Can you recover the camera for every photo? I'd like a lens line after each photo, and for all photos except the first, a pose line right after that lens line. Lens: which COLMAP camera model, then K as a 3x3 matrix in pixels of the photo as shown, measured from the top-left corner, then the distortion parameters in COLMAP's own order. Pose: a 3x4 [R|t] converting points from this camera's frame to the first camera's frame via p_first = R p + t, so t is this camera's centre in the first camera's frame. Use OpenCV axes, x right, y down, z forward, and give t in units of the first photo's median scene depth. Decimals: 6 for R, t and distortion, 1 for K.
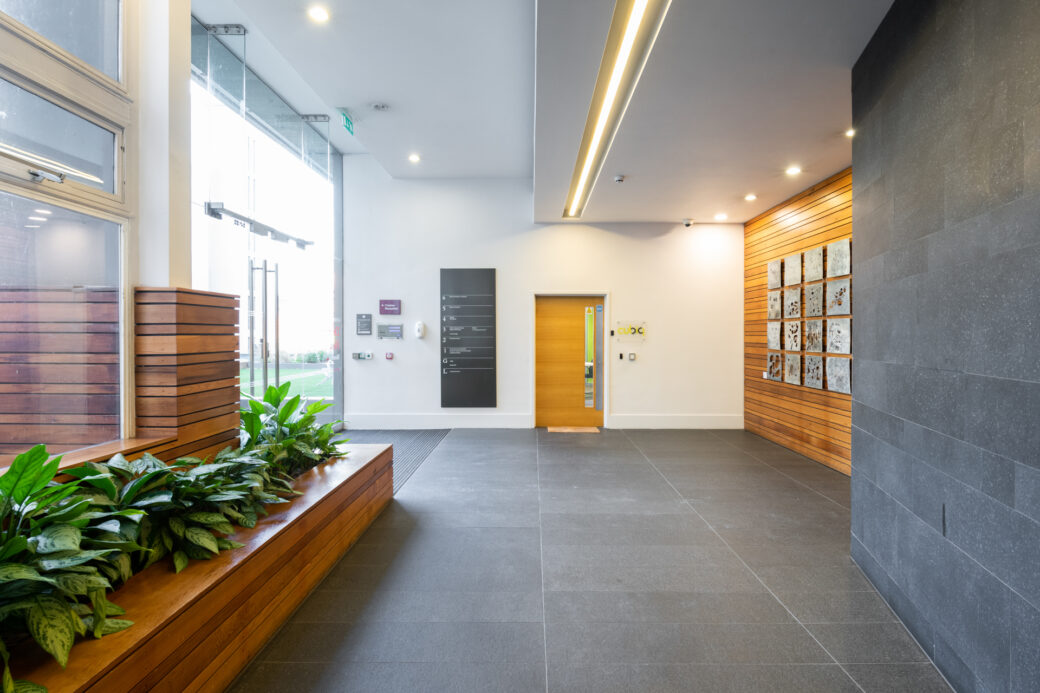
lens RADIAL K [[523.2, 0, 520.8], [0, 523.2, 340.5], [0, 0, 1]] dist [-0.001623, -0.000326]
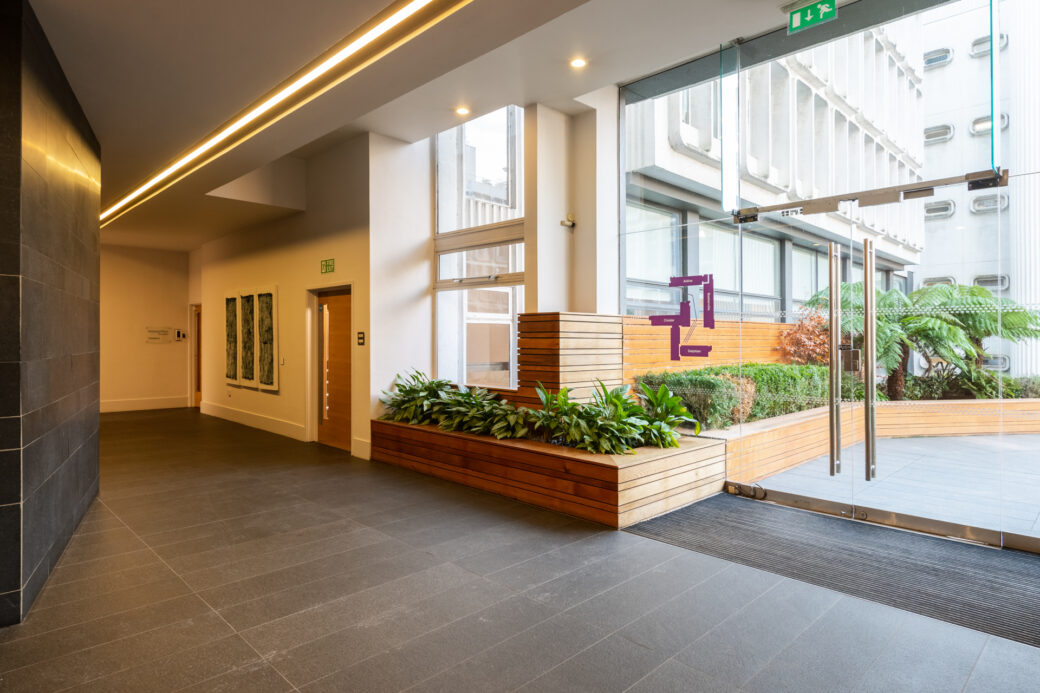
lens RADIAL K [[574.7, 0, 520.5], [0, 574.7, 341.4], [0, 0, 1]] dist [0.003019, -0.000422]
pose [[-0.688927, -0.006331, -0.724803, 0.802927], [-0.012685, 0.999914, 0.003323, -0.006750], [0.724720, 0.011483, -0.688948, 2.271102]]
